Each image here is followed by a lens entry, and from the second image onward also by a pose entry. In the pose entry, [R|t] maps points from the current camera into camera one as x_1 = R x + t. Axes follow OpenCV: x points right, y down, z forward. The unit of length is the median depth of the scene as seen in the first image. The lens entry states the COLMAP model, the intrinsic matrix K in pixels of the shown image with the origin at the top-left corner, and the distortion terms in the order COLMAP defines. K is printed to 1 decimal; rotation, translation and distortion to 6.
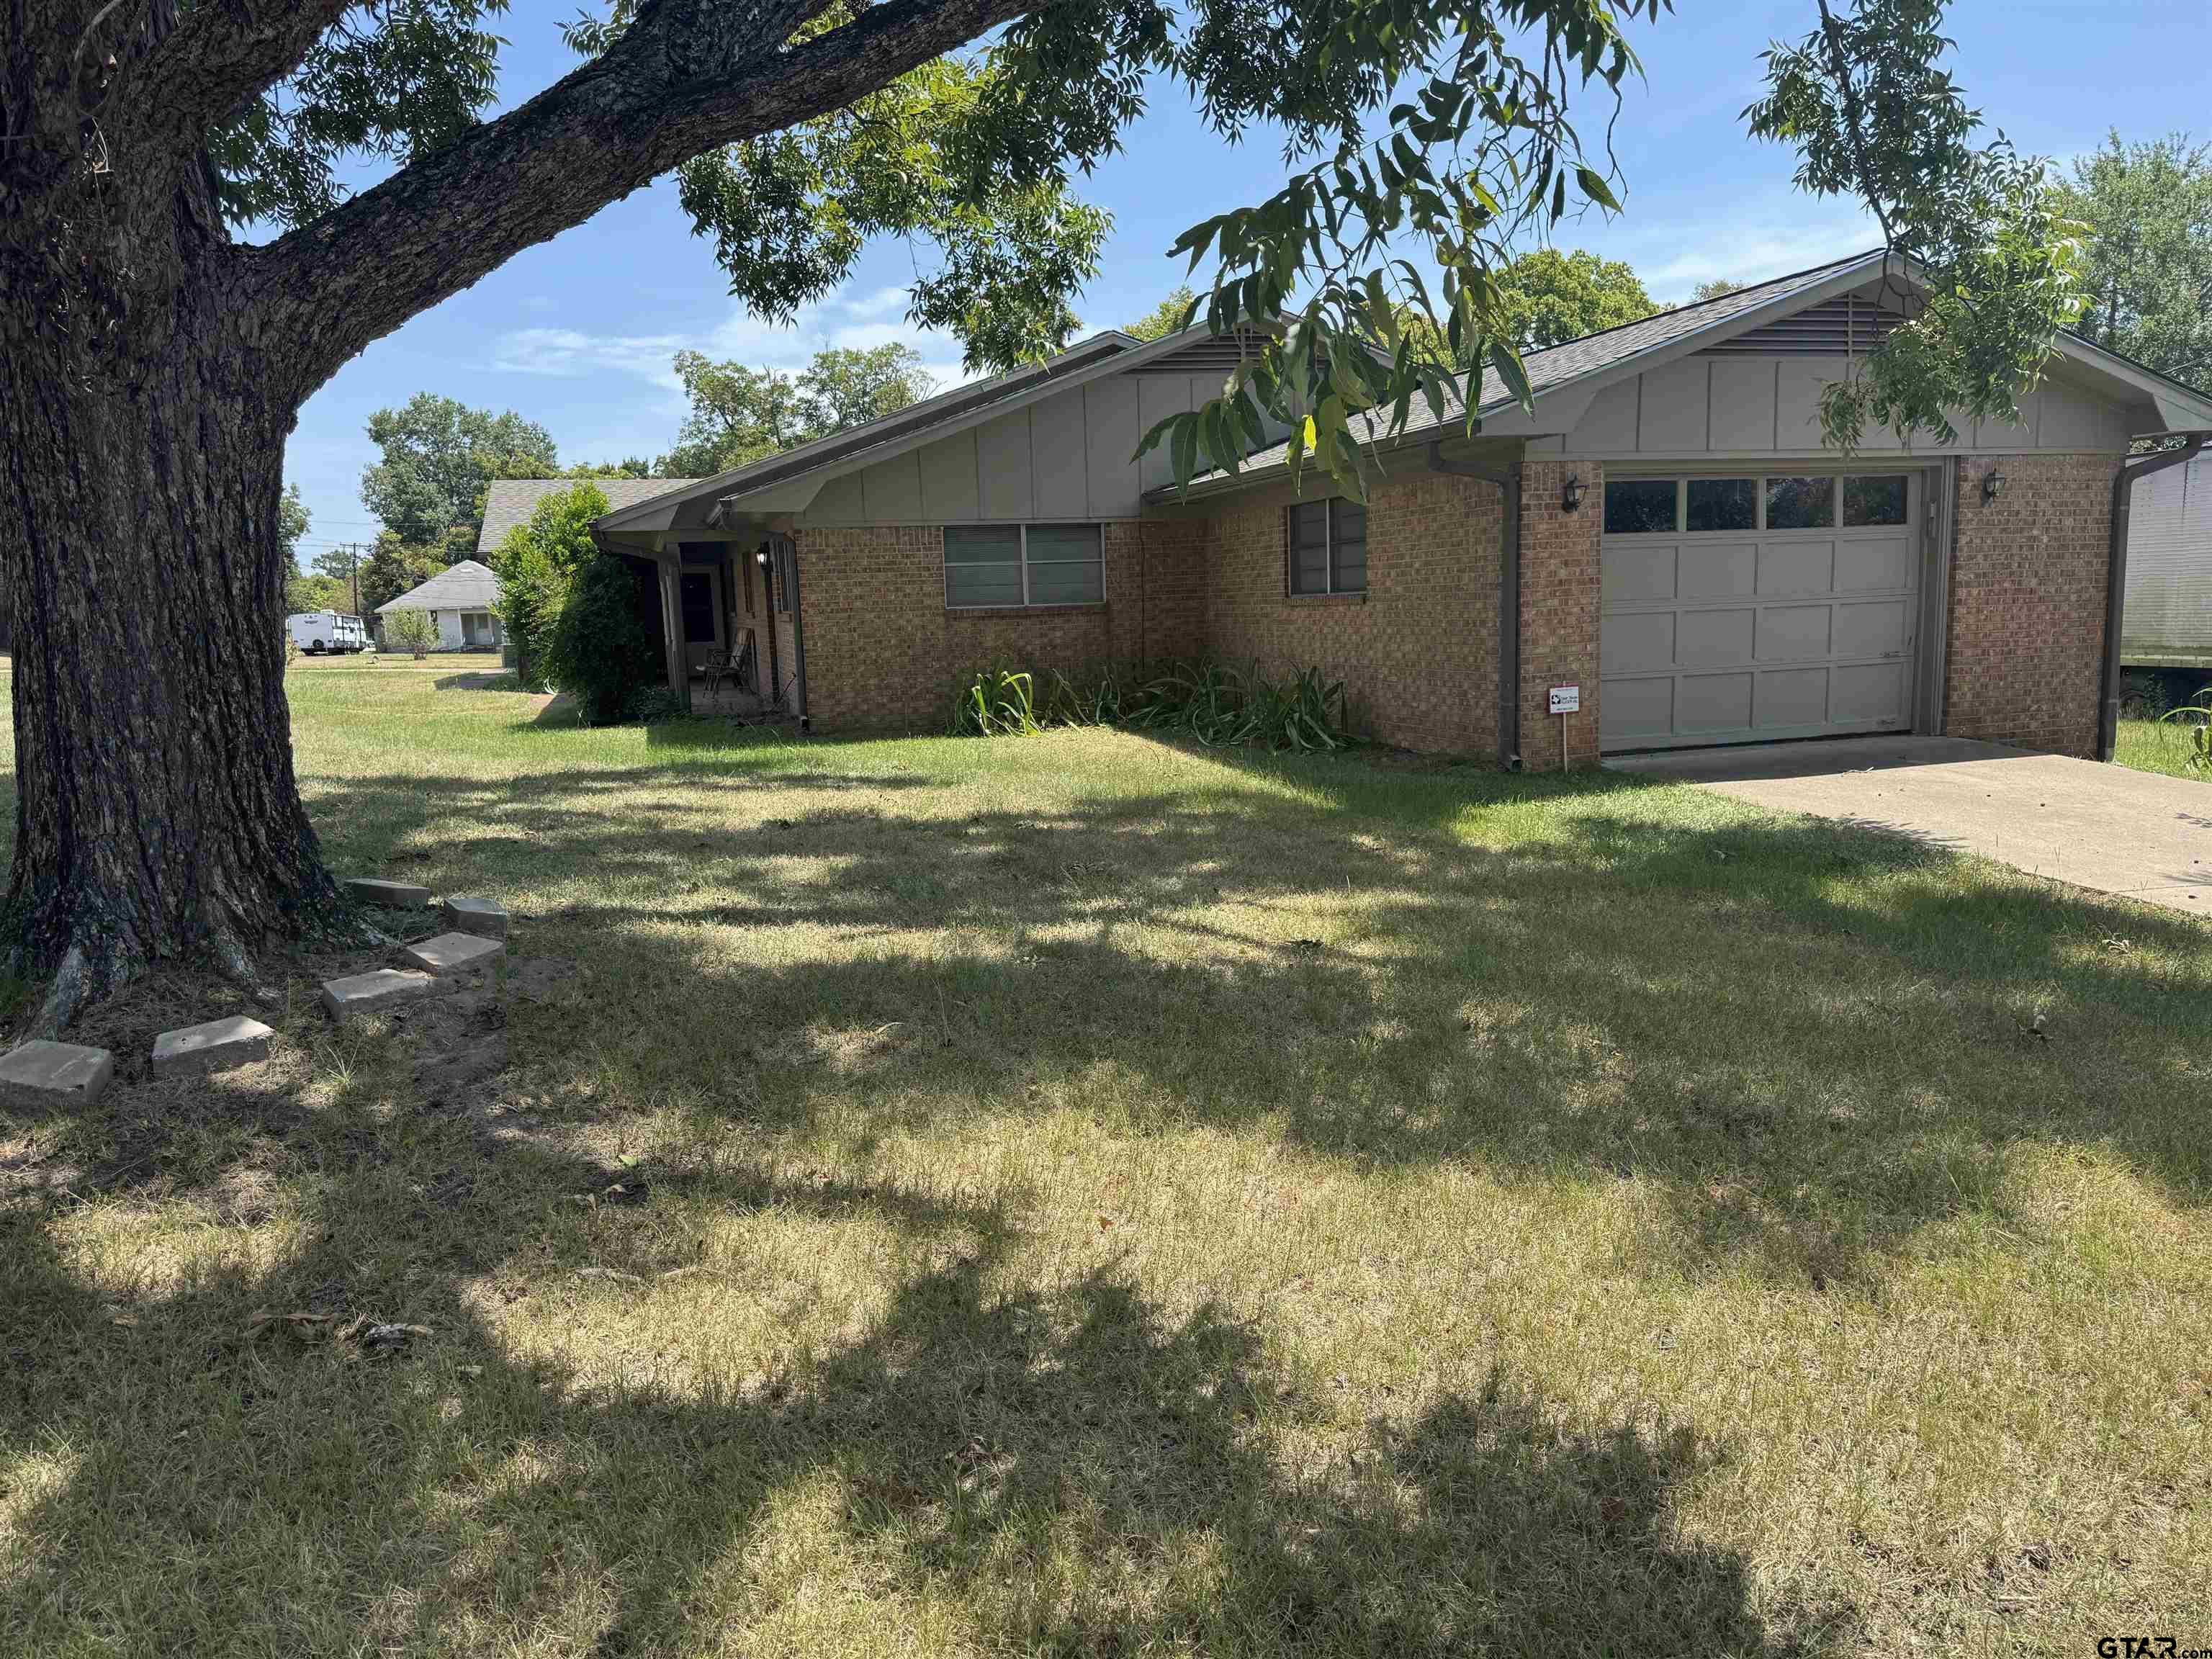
lens RADIAL K [[1554.8, 0, 1100.2], [0, 1554.8, 837.4], [0, 0, 1]] dist [0.089542, -0.121529]
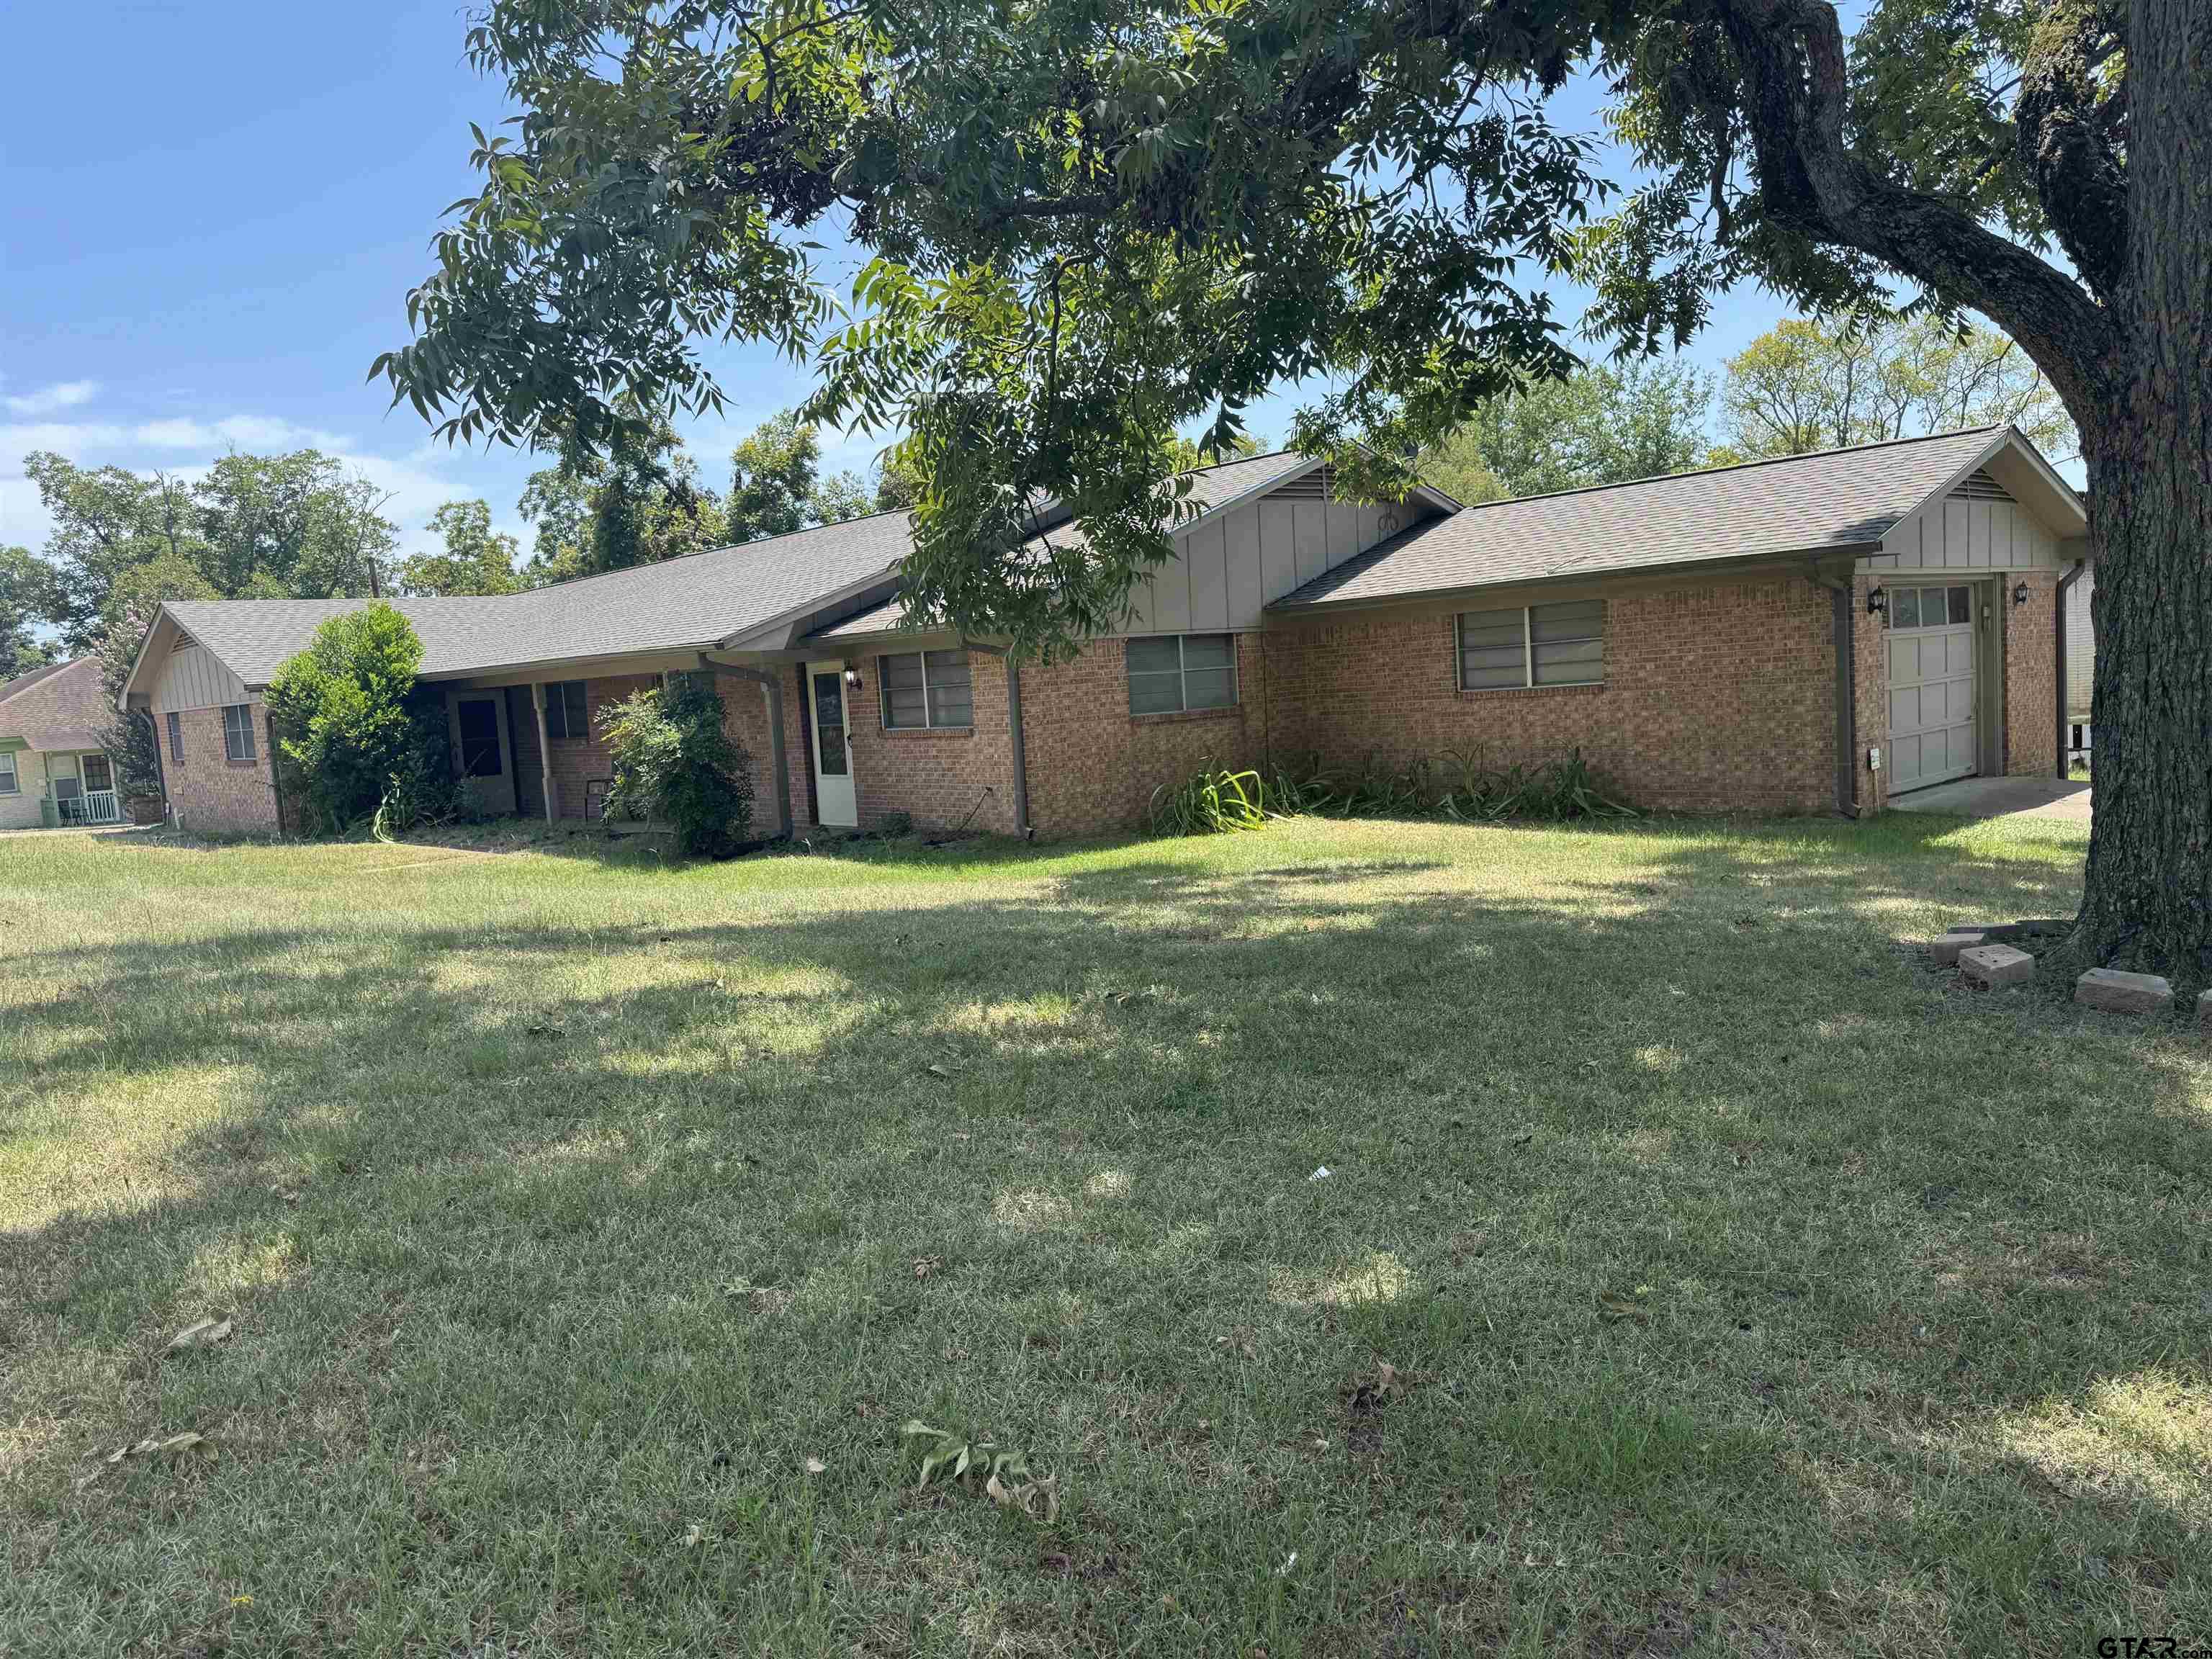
lens RADIAL K [[1551.0, 0, 1101.1], [0, 1551.0, 826.5], [0, 0, 1]] dist [0.091656, -0.110350]
pose [[0.914460, -0.065133, 0.399401, -0.531701], [0.096442, 0.993601, -0.058781, -0.012229], [-0.393017, 0.092272, 0.914890, 0.053599]]
